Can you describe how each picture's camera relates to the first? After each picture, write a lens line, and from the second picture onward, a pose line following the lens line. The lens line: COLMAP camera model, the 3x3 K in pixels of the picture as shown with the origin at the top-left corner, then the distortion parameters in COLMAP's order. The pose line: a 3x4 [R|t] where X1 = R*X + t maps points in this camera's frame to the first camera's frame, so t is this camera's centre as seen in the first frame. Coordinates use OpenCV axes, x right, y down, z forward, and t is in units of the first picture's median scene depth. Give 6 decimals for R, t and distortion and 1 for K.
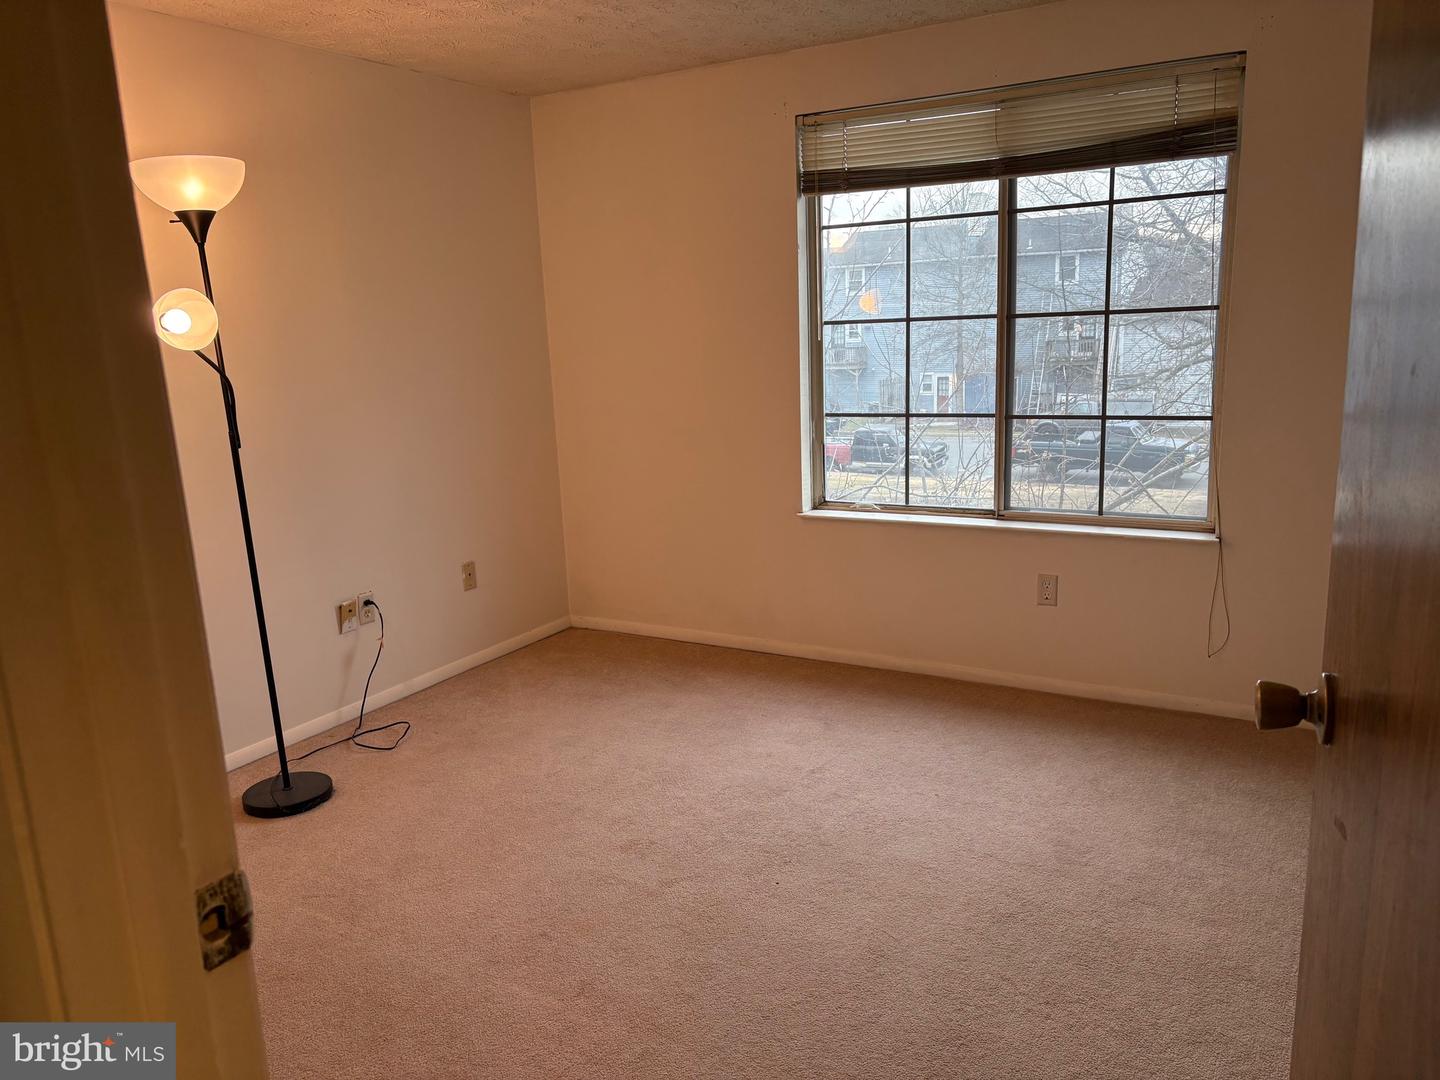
lens RADIAL K [[1077.3, 0, 720.0], [0, 1077.3, 540.0], [0, 0, 1]] dist [0.003235, -0.012229]
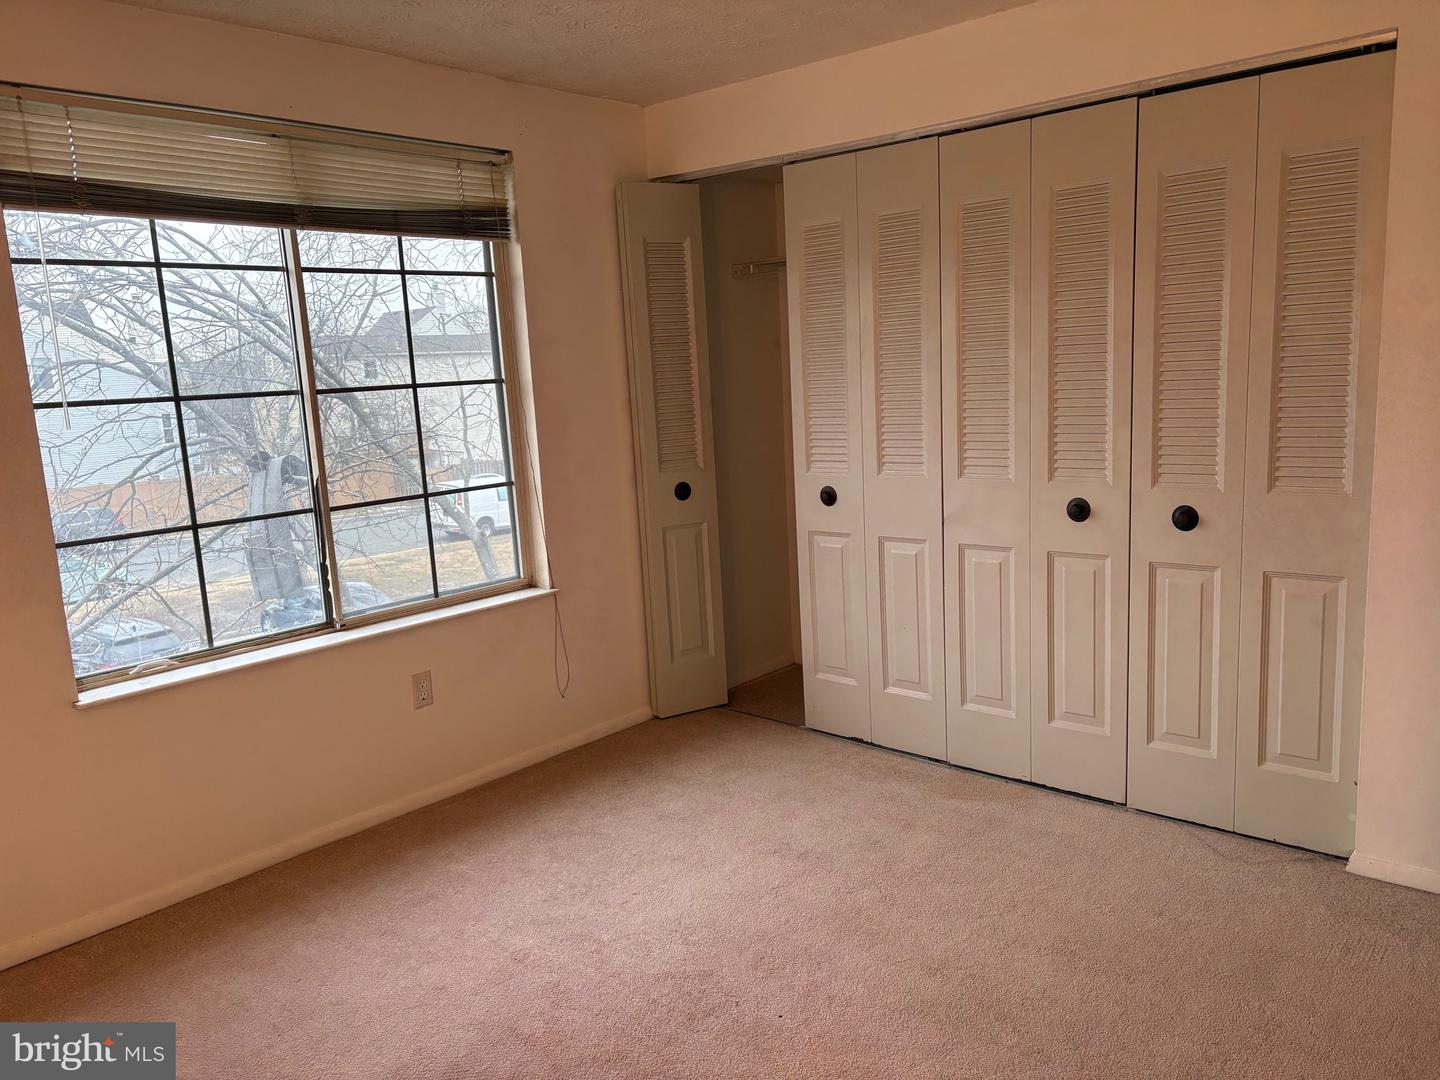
lens RADIAL K [[1077.3, 0, 720.0], [0, 1077.3, 540.0], [0, 0, 1]] dist [0.003235, -0.012229]
pose [[0.184861, -0.123664, 0.974953, -0.520929], [0.241493, 0.967350, 0.076910, -0.084853], [-0.952632, 0.221226, 0.208689, 0.556602]]
